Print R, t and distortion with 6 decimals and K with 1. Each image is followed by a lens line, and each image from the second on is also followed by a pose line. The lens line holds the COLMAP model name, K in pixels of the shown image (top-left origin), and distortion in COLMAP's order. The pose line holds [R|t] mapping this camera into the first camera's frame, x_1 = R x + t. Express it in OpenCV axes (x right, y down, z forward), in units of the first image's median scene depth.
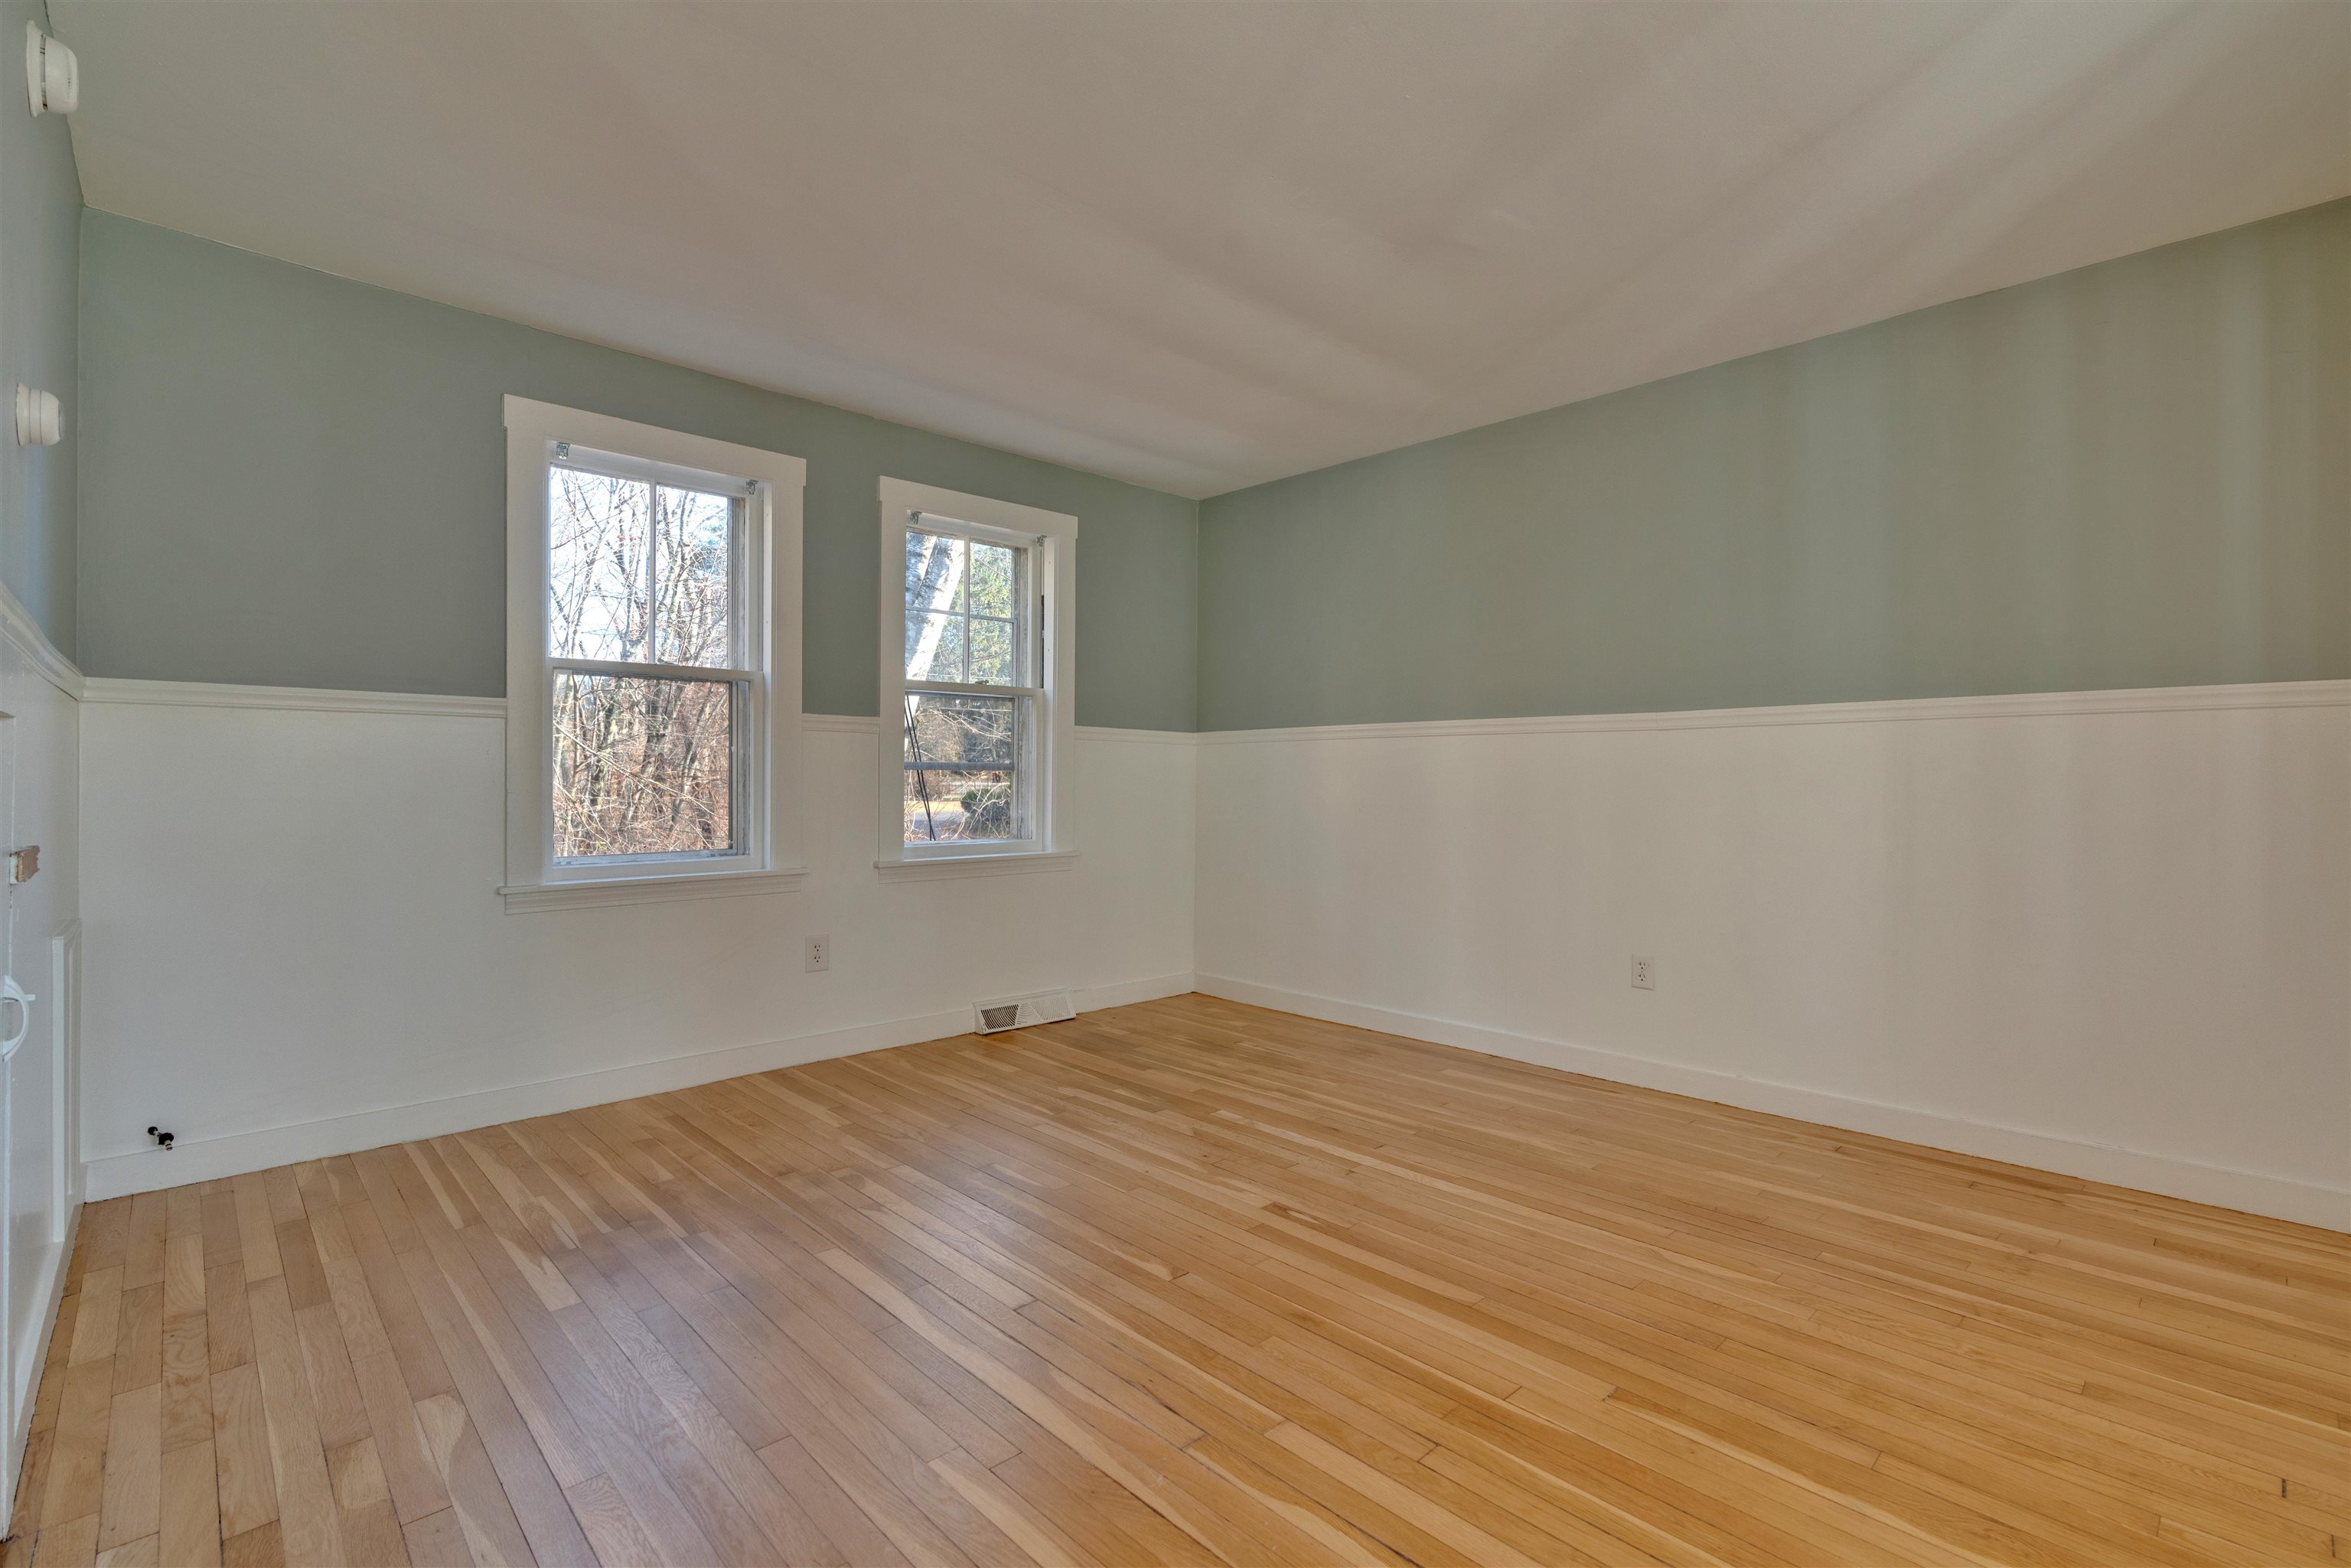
lens RADIAL K [[1051.8, 0, 1186.8], [0, 1051.8, 787.1], [0, 0, 1]] dist [-0.009805, 0.001068]
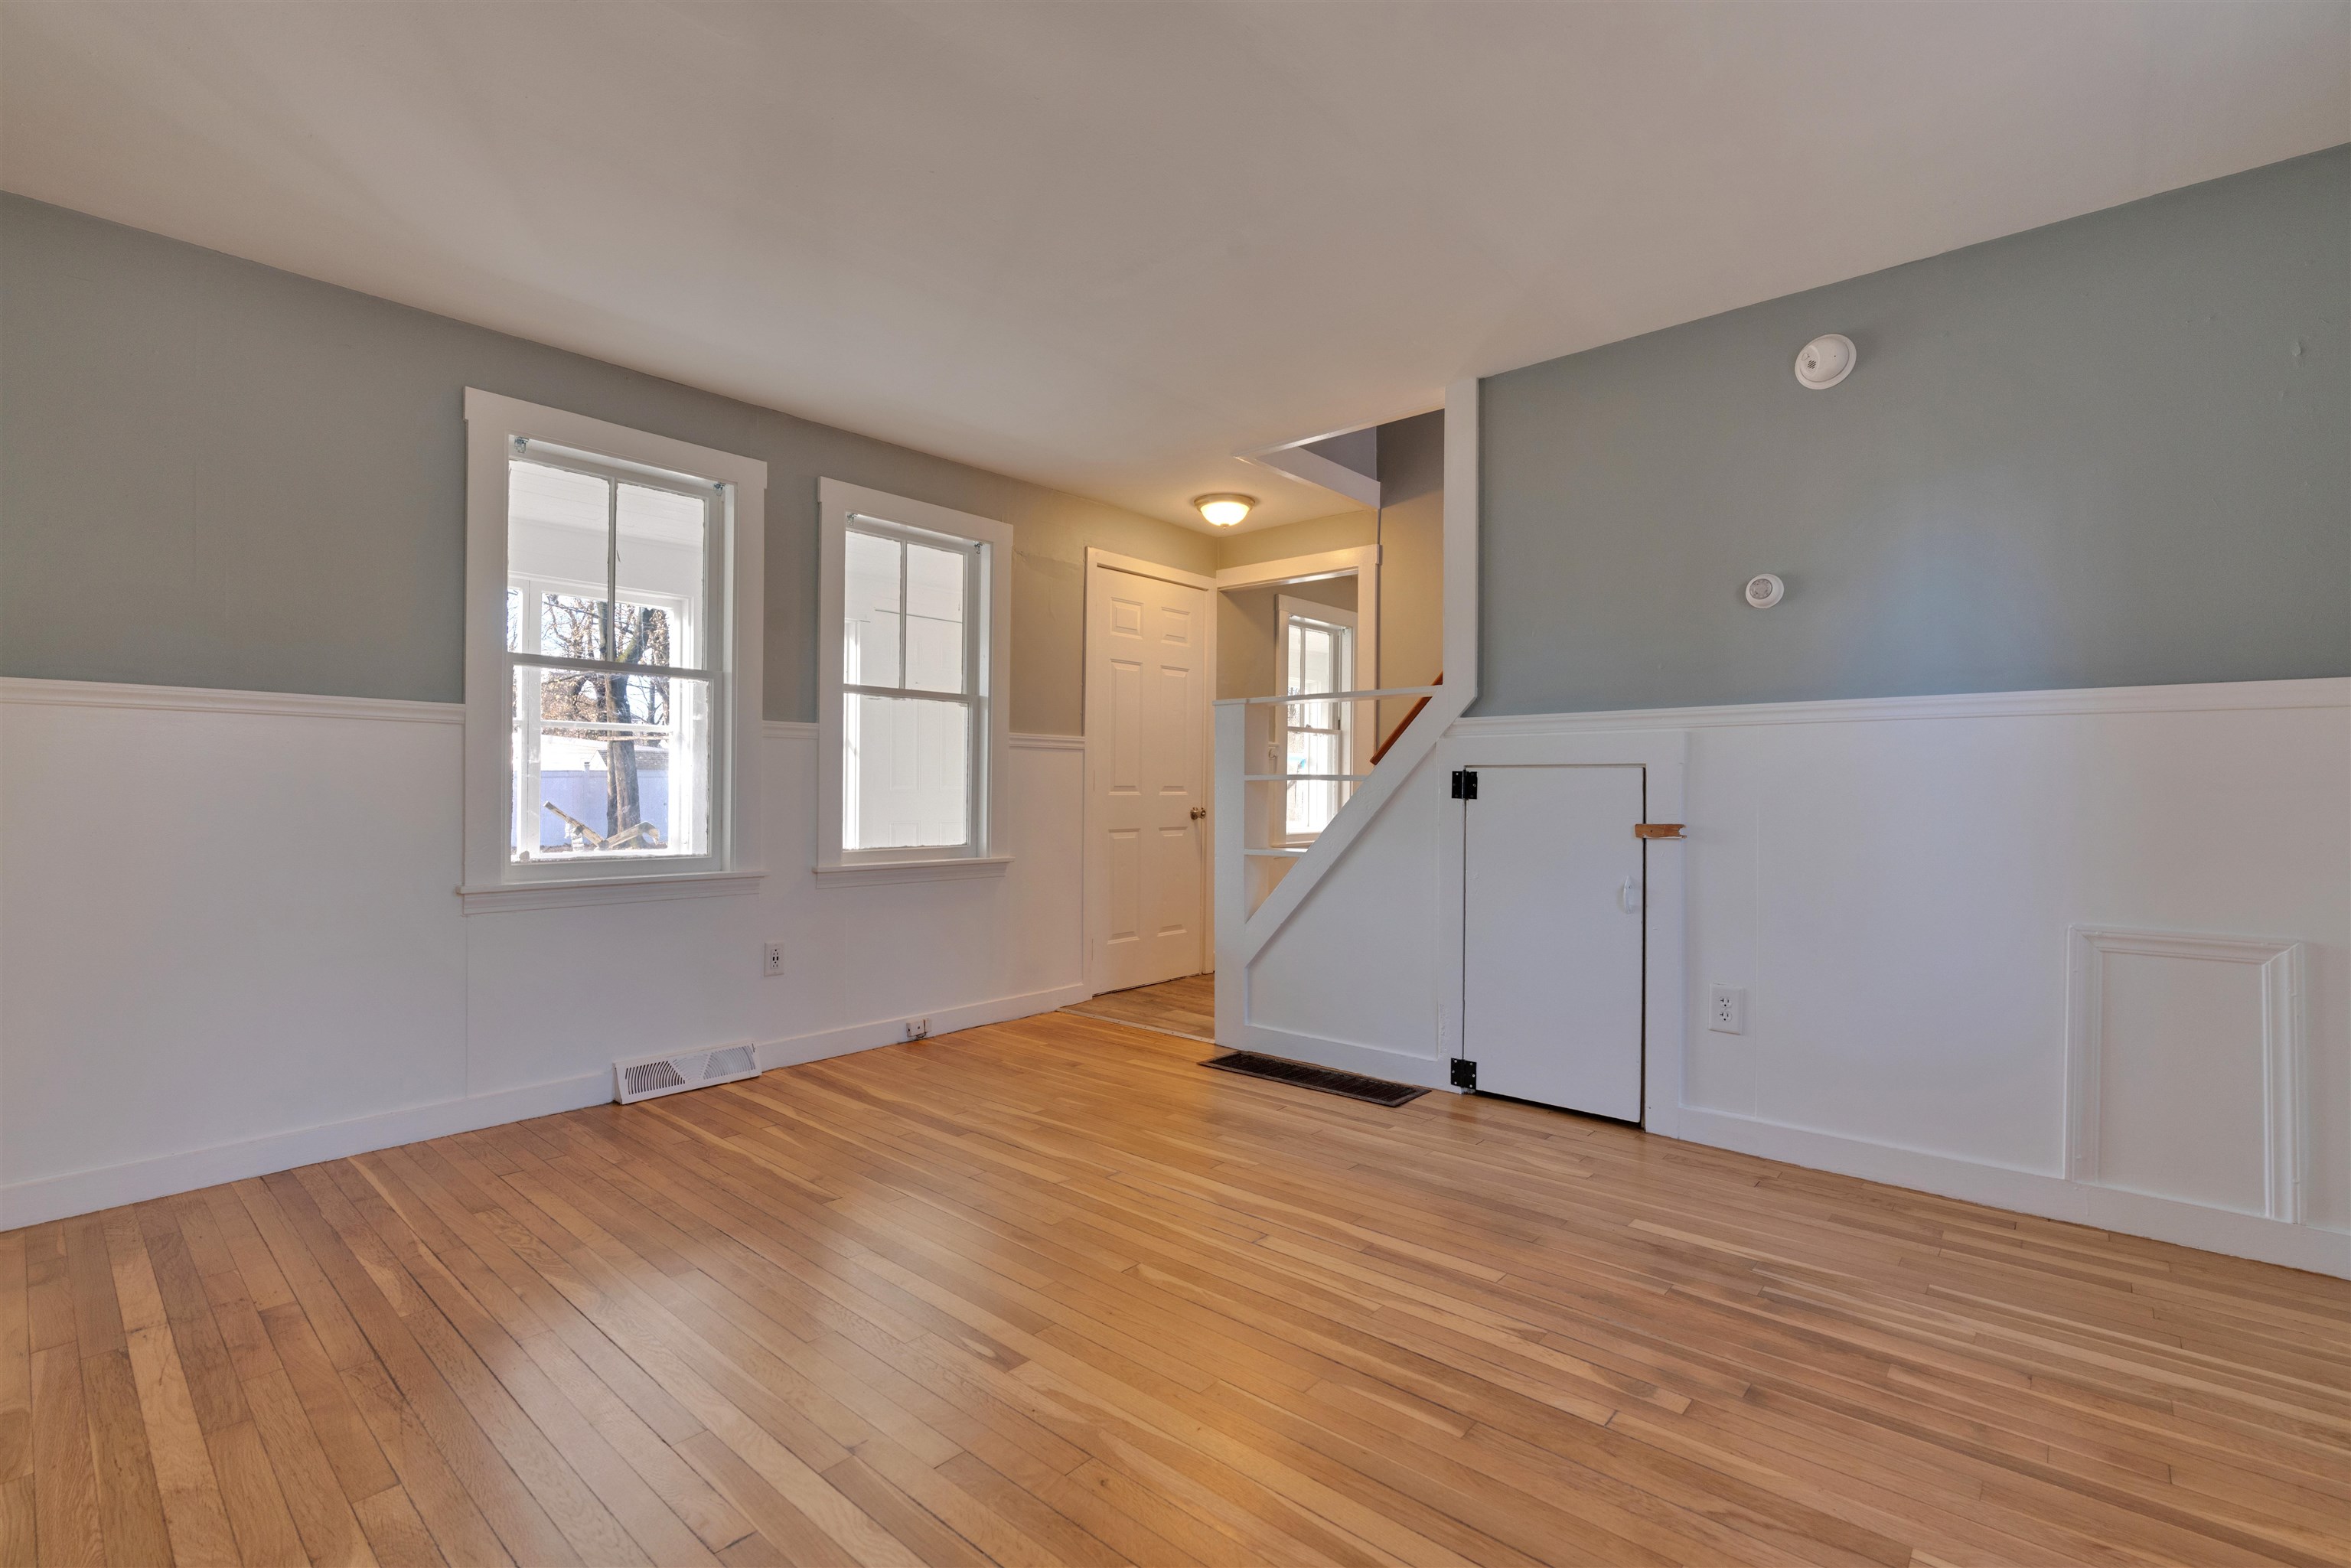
lens RADIAL K [[1051.8, 0, 1186.8], [0, 1051.8, 787.1], [0, 0, 1]] dist [-0.009805, 0.001068]
pose [[-0.996149, -0.007984, -0.087317, 0.029803], [-0.007816, 0.999967, -0.002274, -0.003785], [0.087332, -0.001583, -0.996178, 1.879596]]
